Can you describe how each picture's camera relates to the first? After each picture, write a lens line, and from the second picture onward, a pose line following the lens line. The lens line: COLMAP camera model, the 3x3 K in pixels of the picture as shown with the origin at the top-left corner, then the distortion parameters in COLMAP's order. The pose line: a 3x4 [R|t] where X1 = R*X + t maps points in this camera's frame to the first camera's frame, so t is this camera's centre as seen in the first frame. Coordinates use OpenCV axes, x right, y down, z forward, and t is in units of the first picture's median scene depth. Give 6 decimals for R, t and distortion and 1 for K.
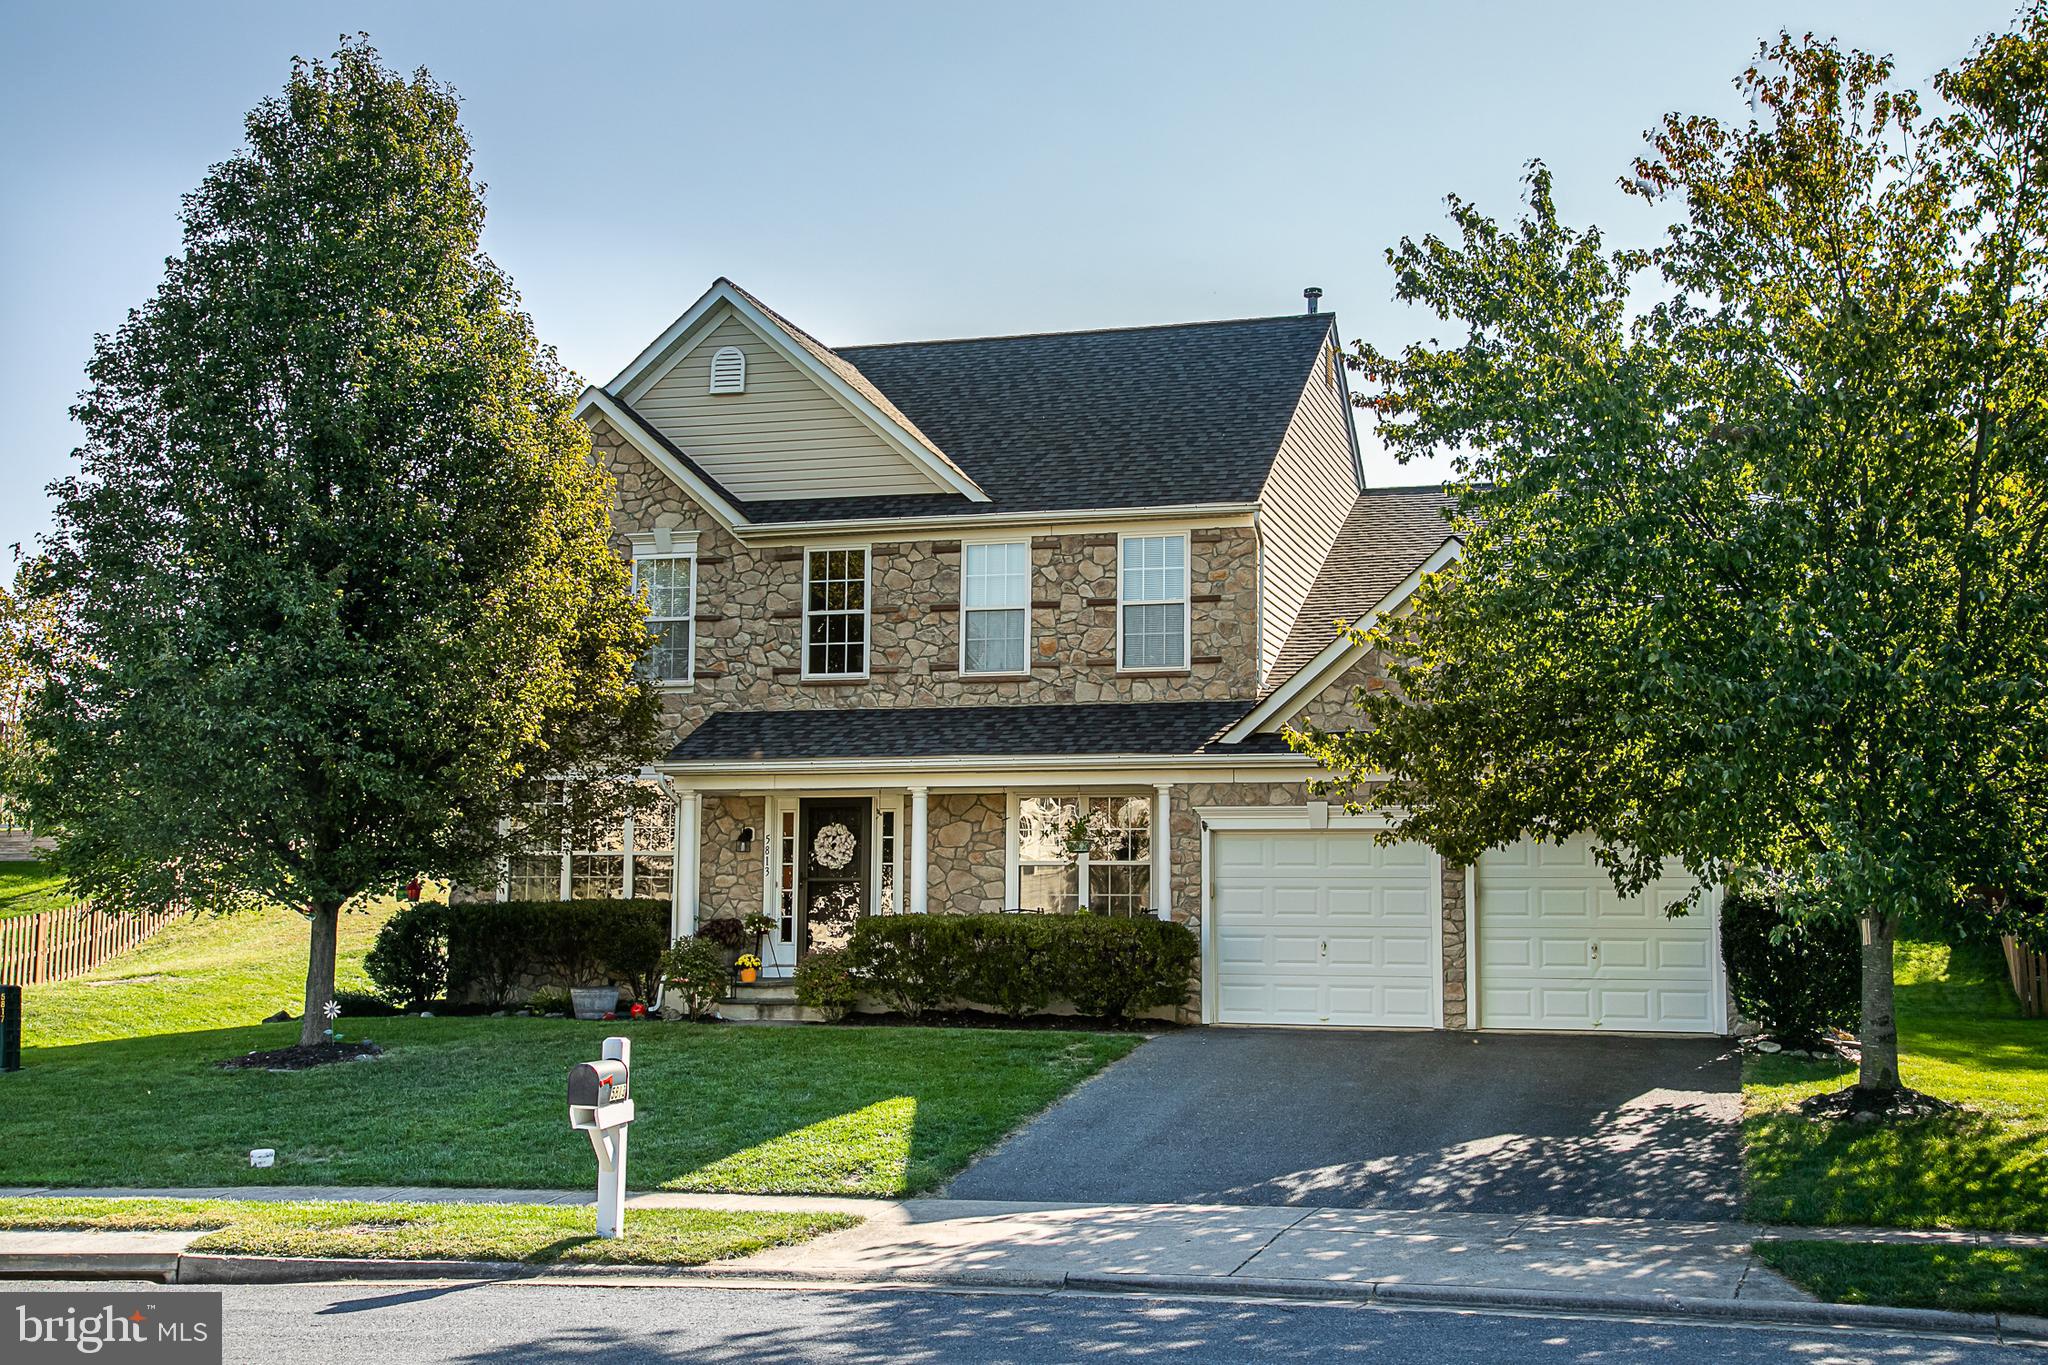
lens RADIAL K [[2322.5, 0, 1024.0], [0, 2322.5, 682.5], [0, 0, 1]] dist [0.092256, 0.011945]
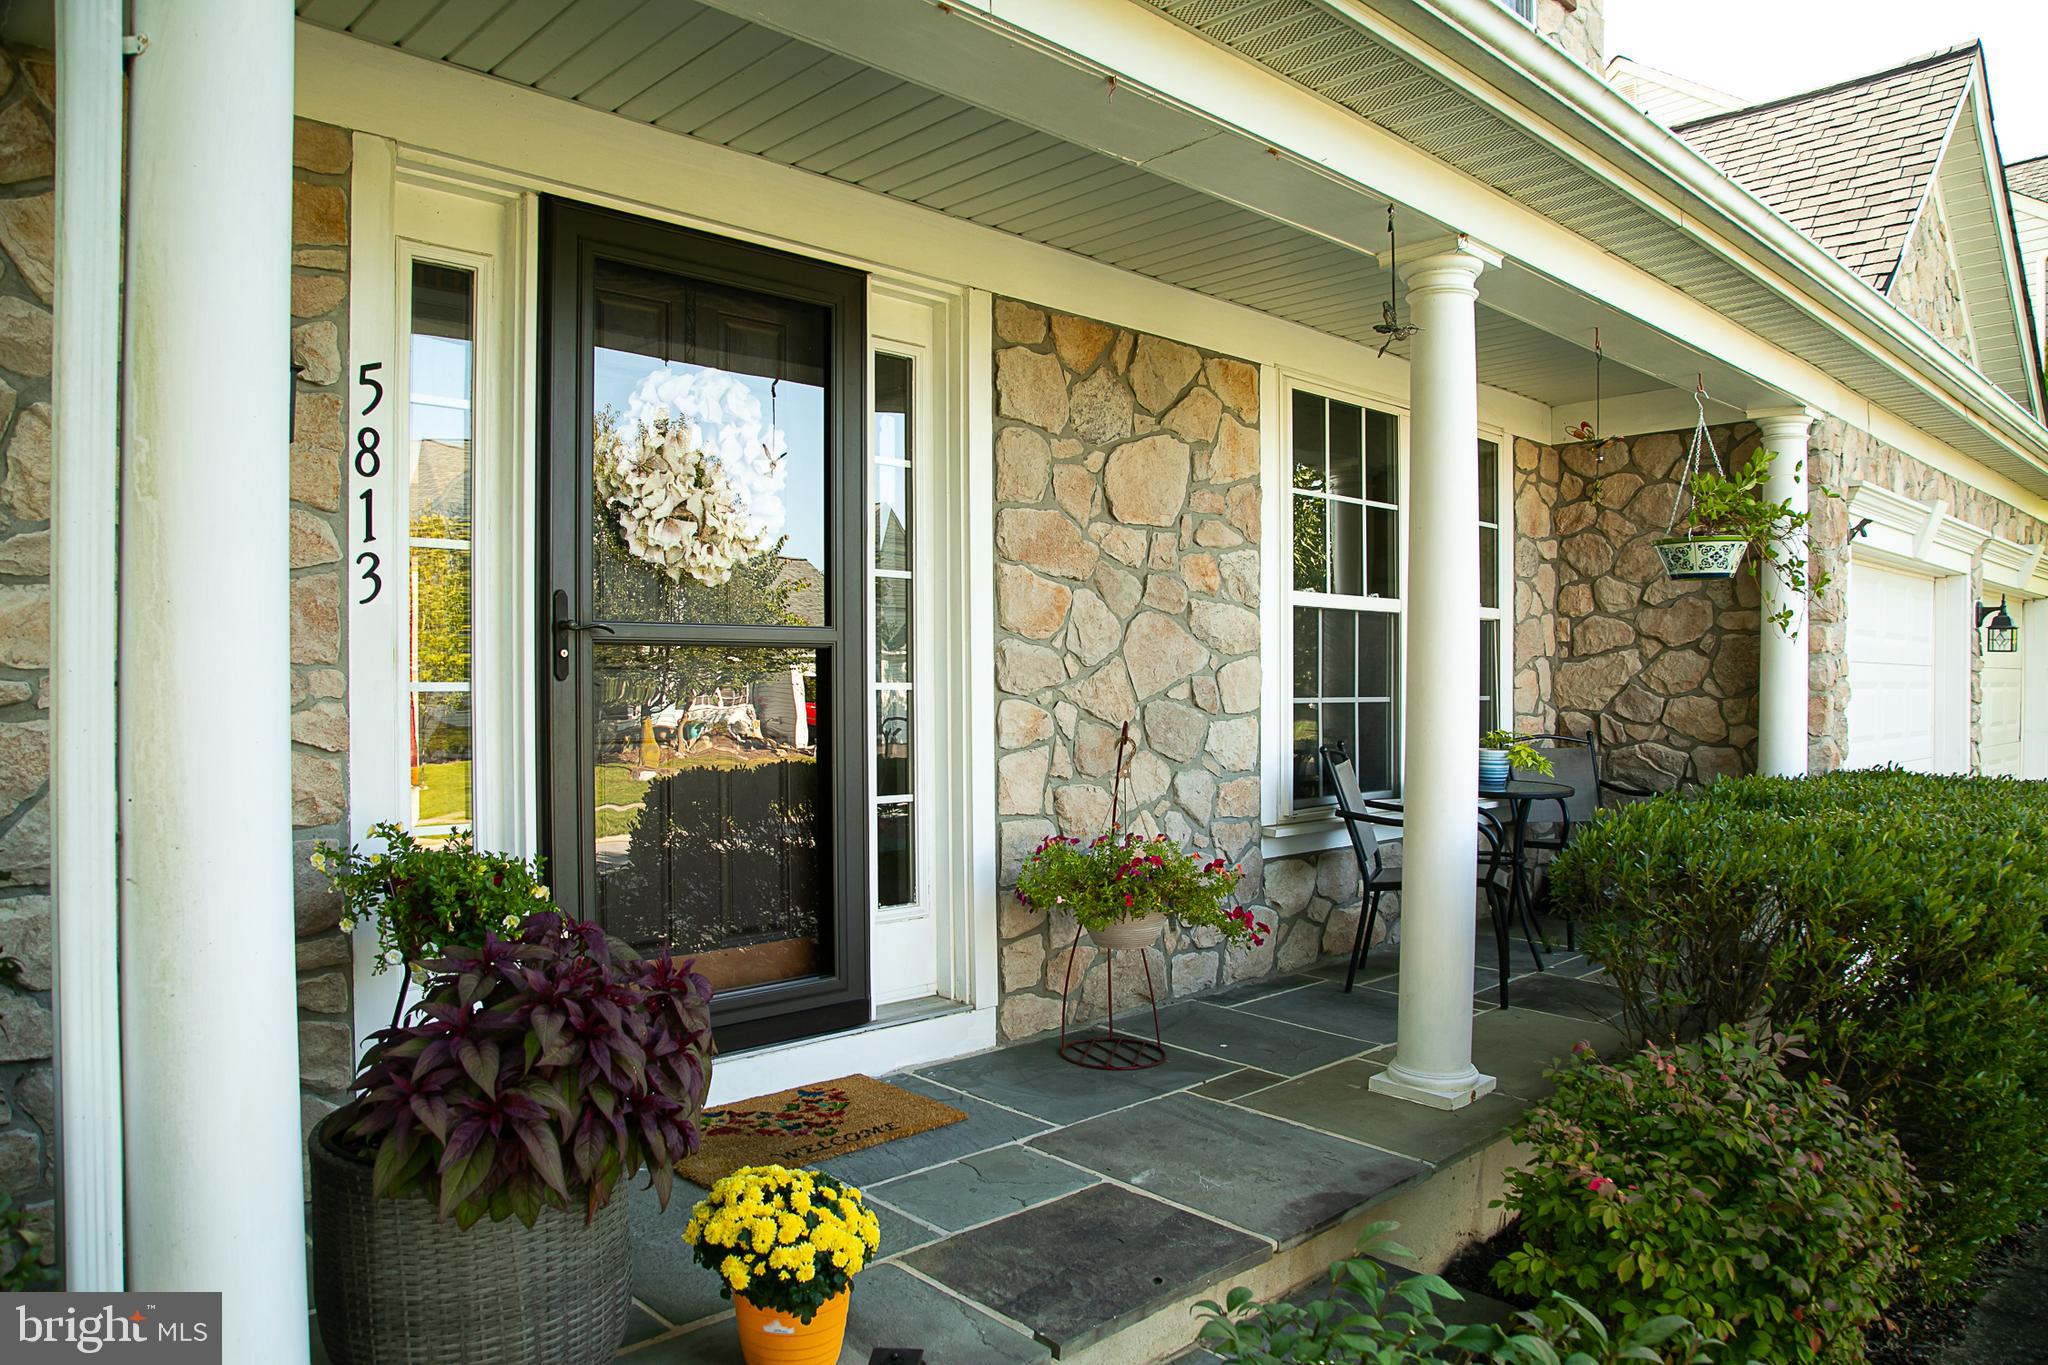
lens RADIAL K [[1391.2, 0, 1016.4], [0, 1391.2, 692.3], [0, 0, 1]] dist [-0.129436, 0.098245]
pose [[0.492830, -0.009890, 0.870069, -0.178292], [-0.082866, 0.994857, 0.058247, 0.082196], [-0.866171, -0.100805, 0.489476, 0.937255]]
